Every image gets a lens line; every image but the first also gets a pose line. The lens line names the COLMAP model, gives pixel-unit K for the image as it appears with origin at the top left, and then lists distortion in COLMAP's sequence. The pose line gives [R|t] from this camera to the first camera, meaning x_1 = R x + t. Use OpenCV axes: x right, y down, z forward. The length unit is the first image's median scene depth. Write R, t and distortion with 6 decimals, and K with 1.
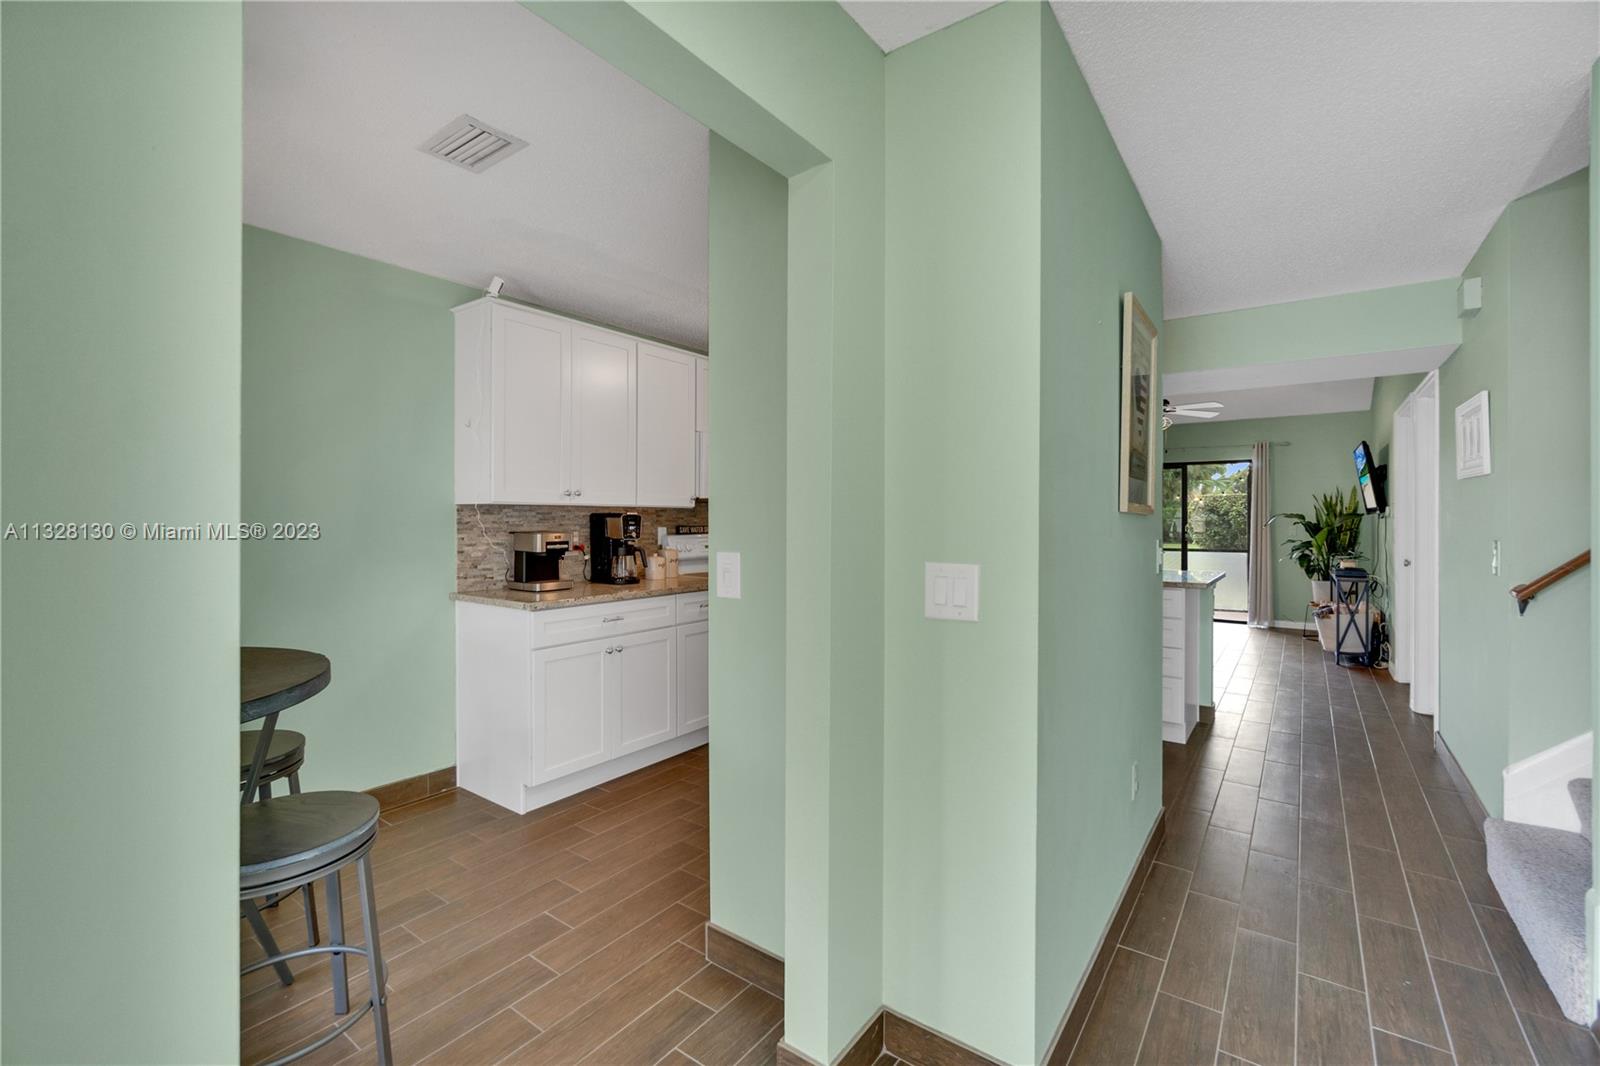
lens RADIAL K [[708.5, 0, 791.1], [0, 708.5, 520.8], [0, 0, 1]] dist [-0.004959, 0.000606]
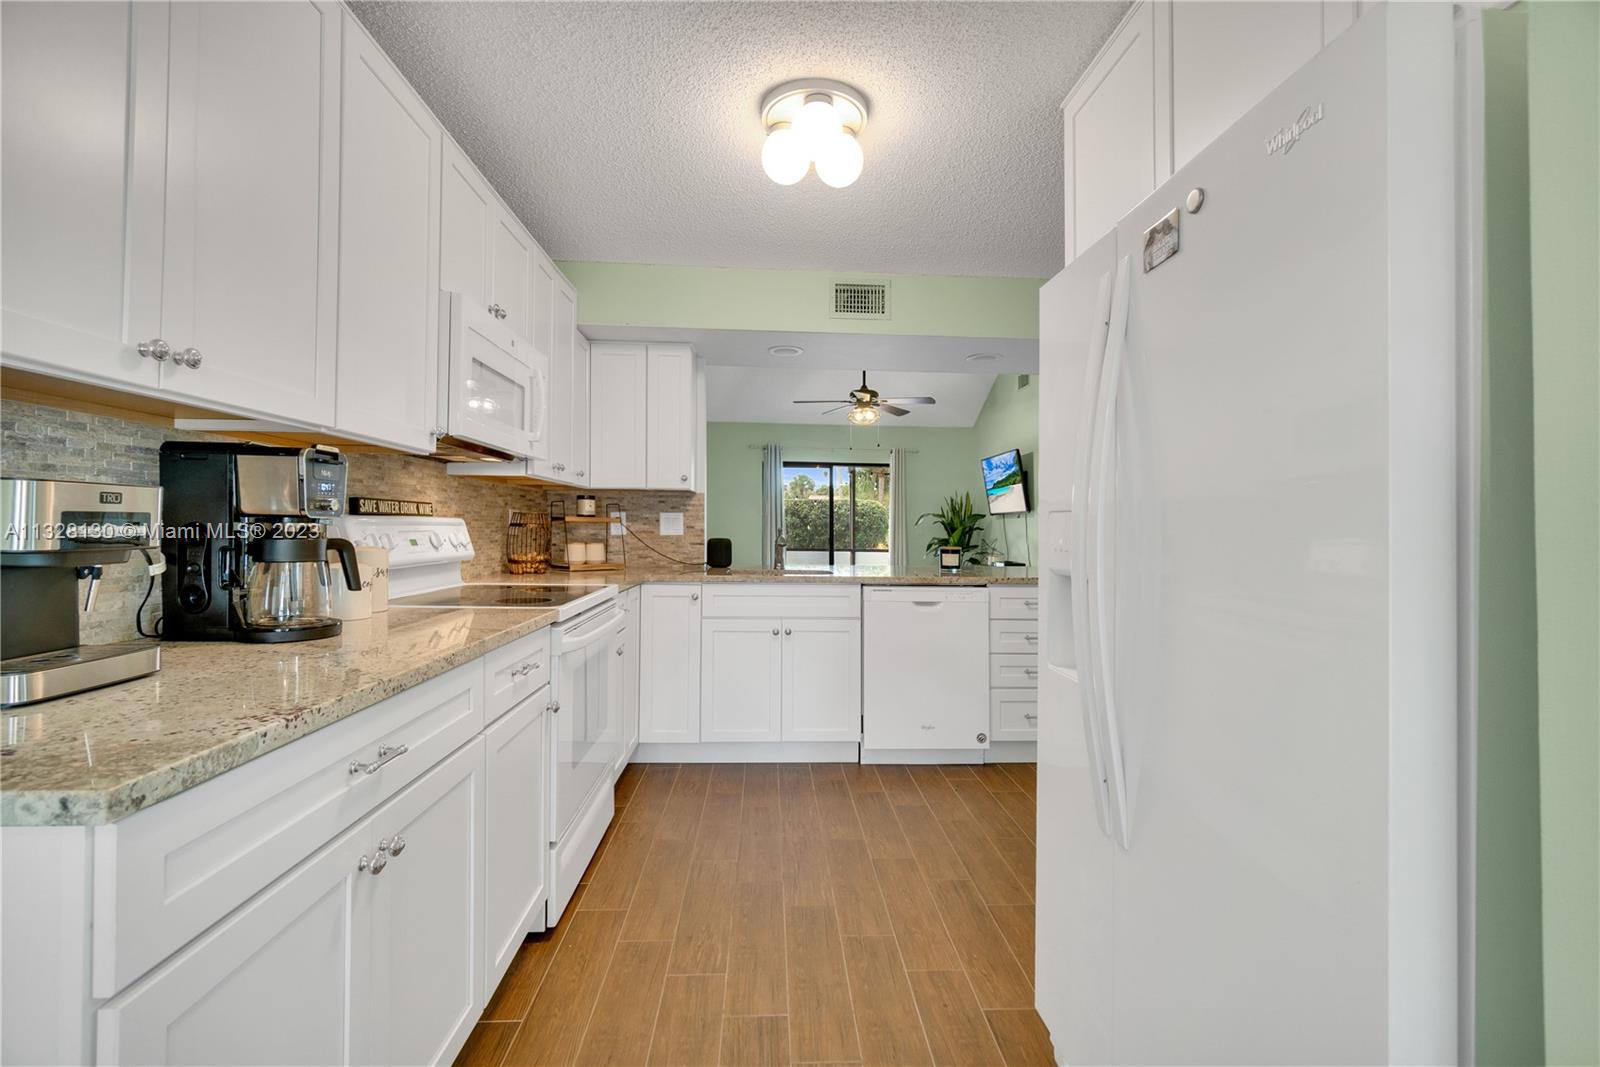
lens RADIAL K [[708.5, 0, 807.5], [0, 708.5, 517.1], [0, 0, 1]] dist [-0.004959, 0.000606]
pose [[0.770405, 0.018390, 0.637290, -0.142533], [-0.010114, 0.999811, -0.016624, 0.015823], [-0.637475, 0.006362, 0.770445, 0.292694]]
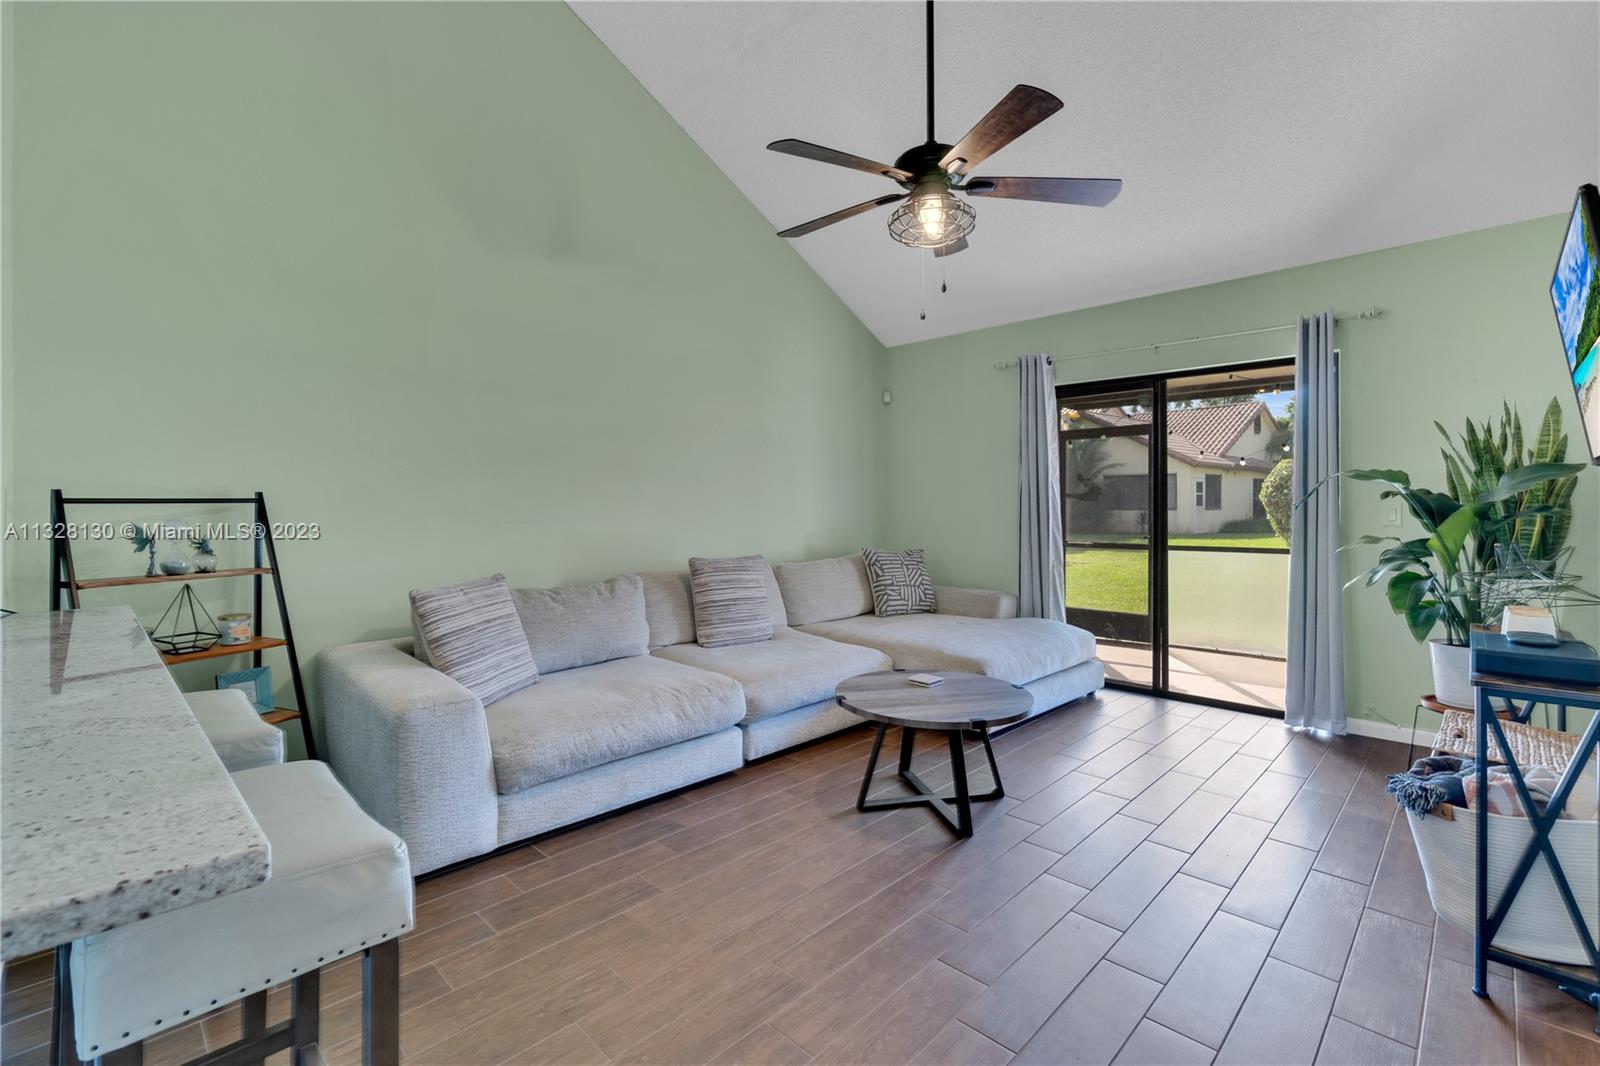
lens RADIAL K [[708.5, 0, 796.5], [0, 708.5, 525.6], [0, 0, 1]] dist [-0.004959, 0.000606]
pose [[0.988709, -0.003297, -0.149811, 0.457612], [0.004903, 0.999934, 0.010350, 0.015549], [0.149767, -0.010967, 0.988660, 0.572807]]
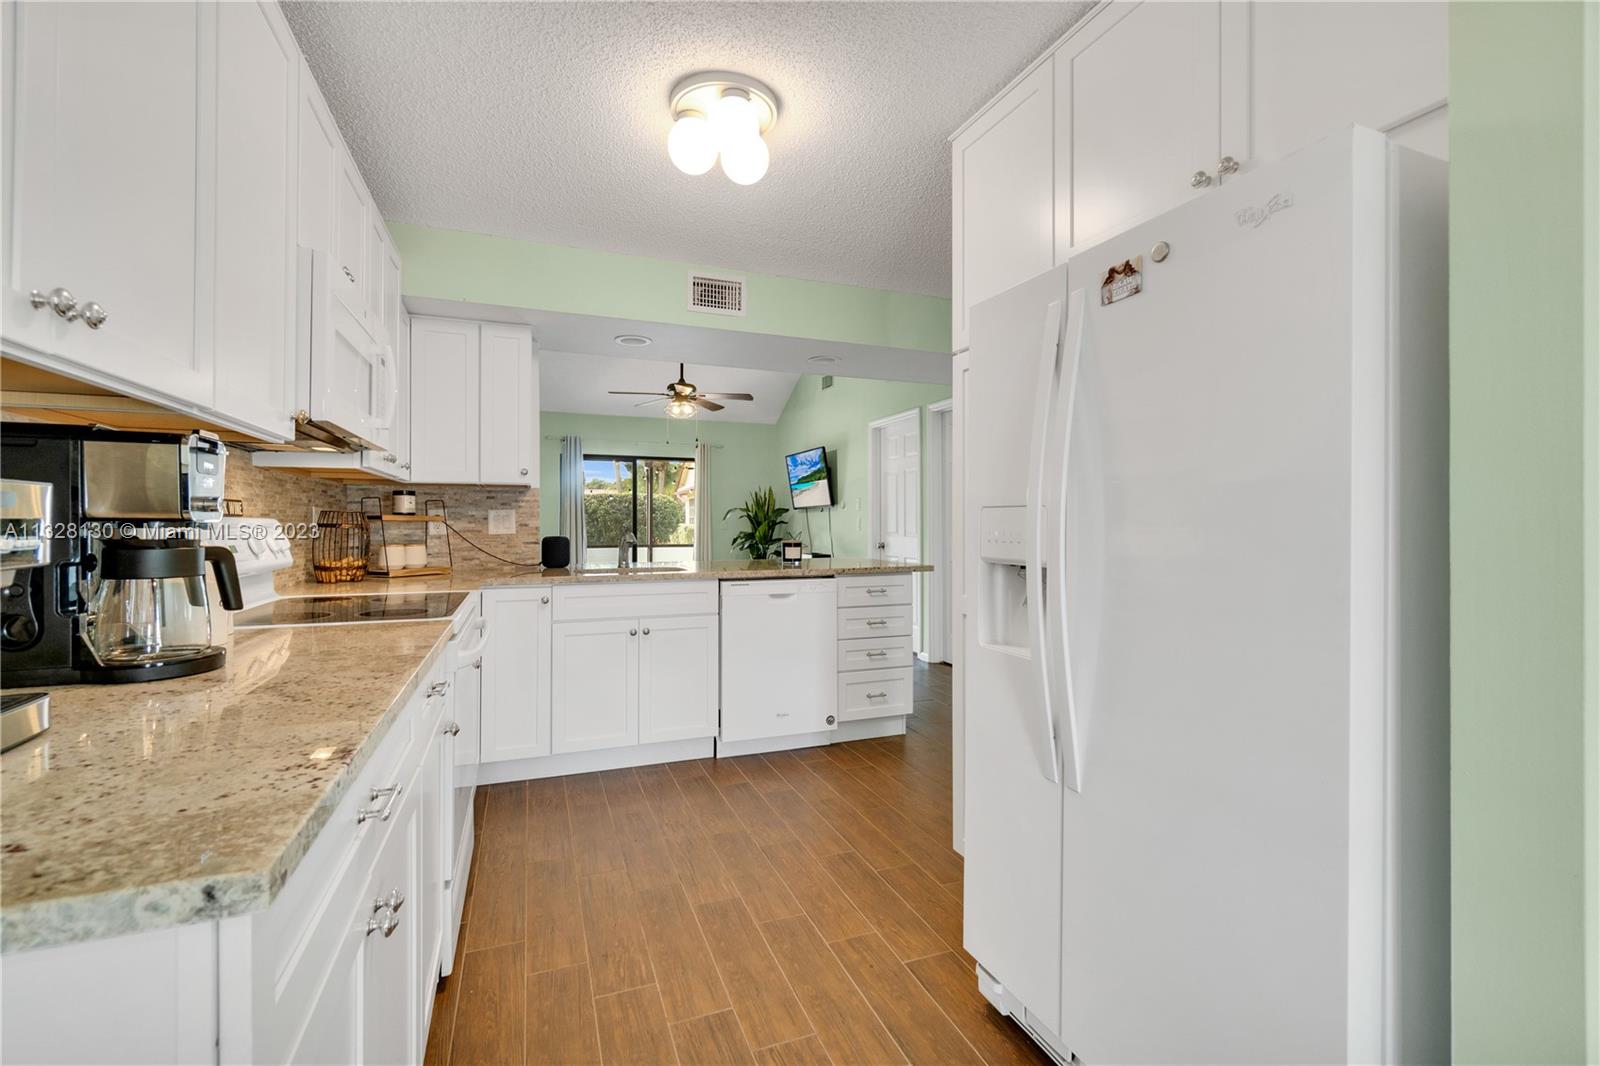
lens RADIAL K [[708.5, 0, 808.9], [0, 708.5, 520.7], [0, 0, 1]] dist [-0.004959, 0.000606]
pose [[0.528162, 0.000989, 0.849143, -0.182760], [0.004753, 0.999980, -0.004121, 0.015278], [-0.849130, 0.006213, 0.528147, 0.331398]]
